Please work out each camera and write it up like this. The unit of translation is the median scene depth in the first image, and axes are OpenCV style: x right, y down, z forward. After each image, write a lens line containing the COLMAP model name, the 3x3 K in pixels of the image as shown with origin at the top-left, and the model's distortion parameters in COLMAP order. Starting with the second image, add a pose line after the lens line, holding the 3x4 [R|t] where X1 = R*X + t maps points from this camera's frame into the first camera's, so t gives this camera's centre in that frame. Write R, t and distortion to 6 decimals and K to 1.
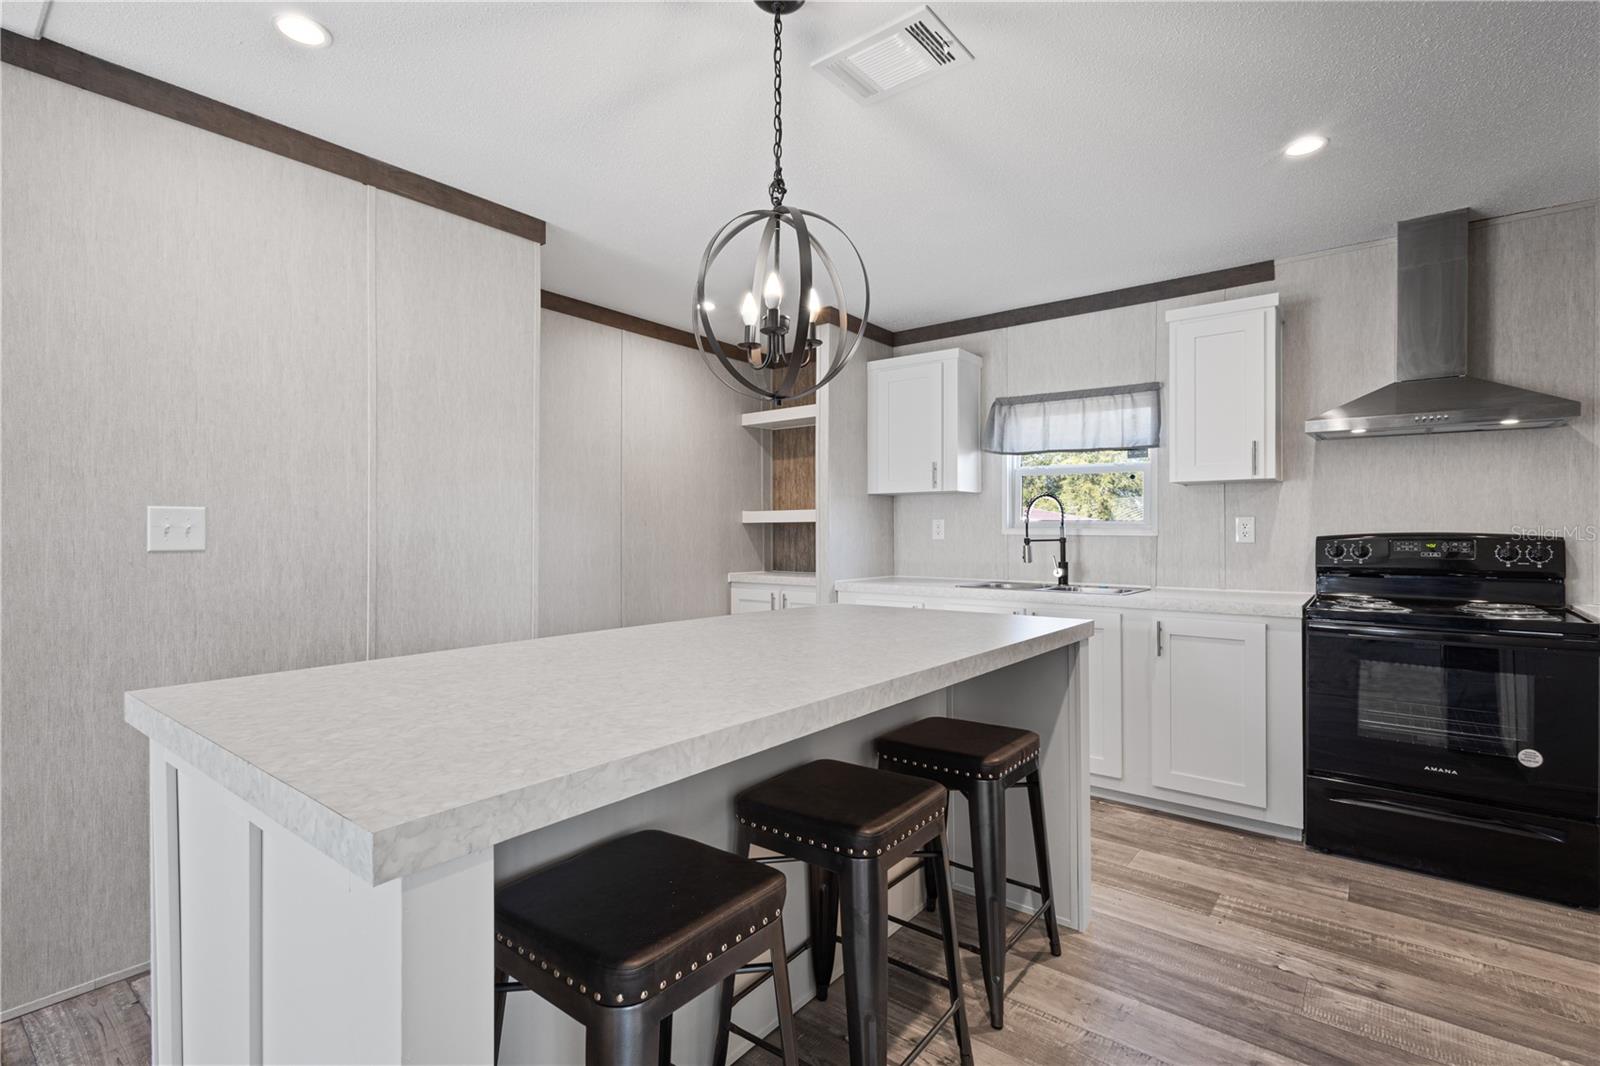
lens RADIAL K [[729.7, 0, 797.9], [0, 729.7, 533.6], [0, 0, 1]] dist [0.002398, -0.003382]
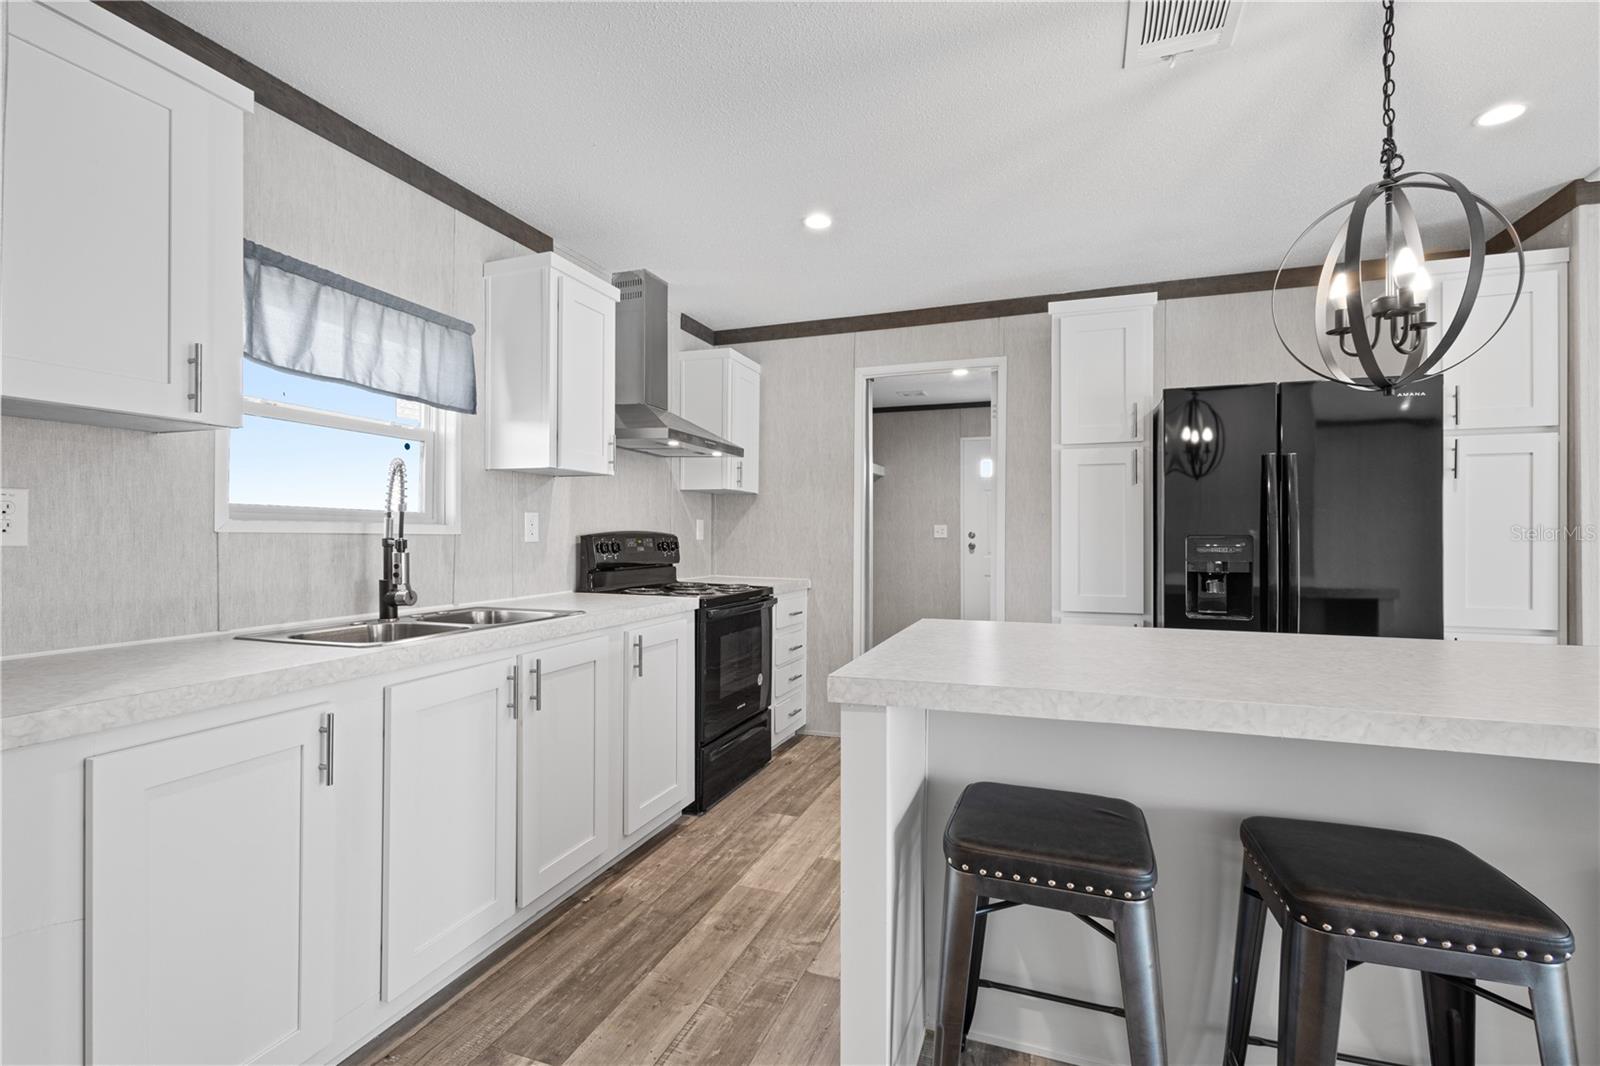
lens RADIAL K [[729.7, 0, 801.7], [0, 729.7, 528.1], [0, 0, 1]] dist [0.002398, -0.003382]
pose [[-0.312265, 0.004164, 0.949986, -0.293347], [-0.002302, 0.999984, -0.005140, -0.000168], [-0.949992, -0.003792, -0.312250, 0.863327]]
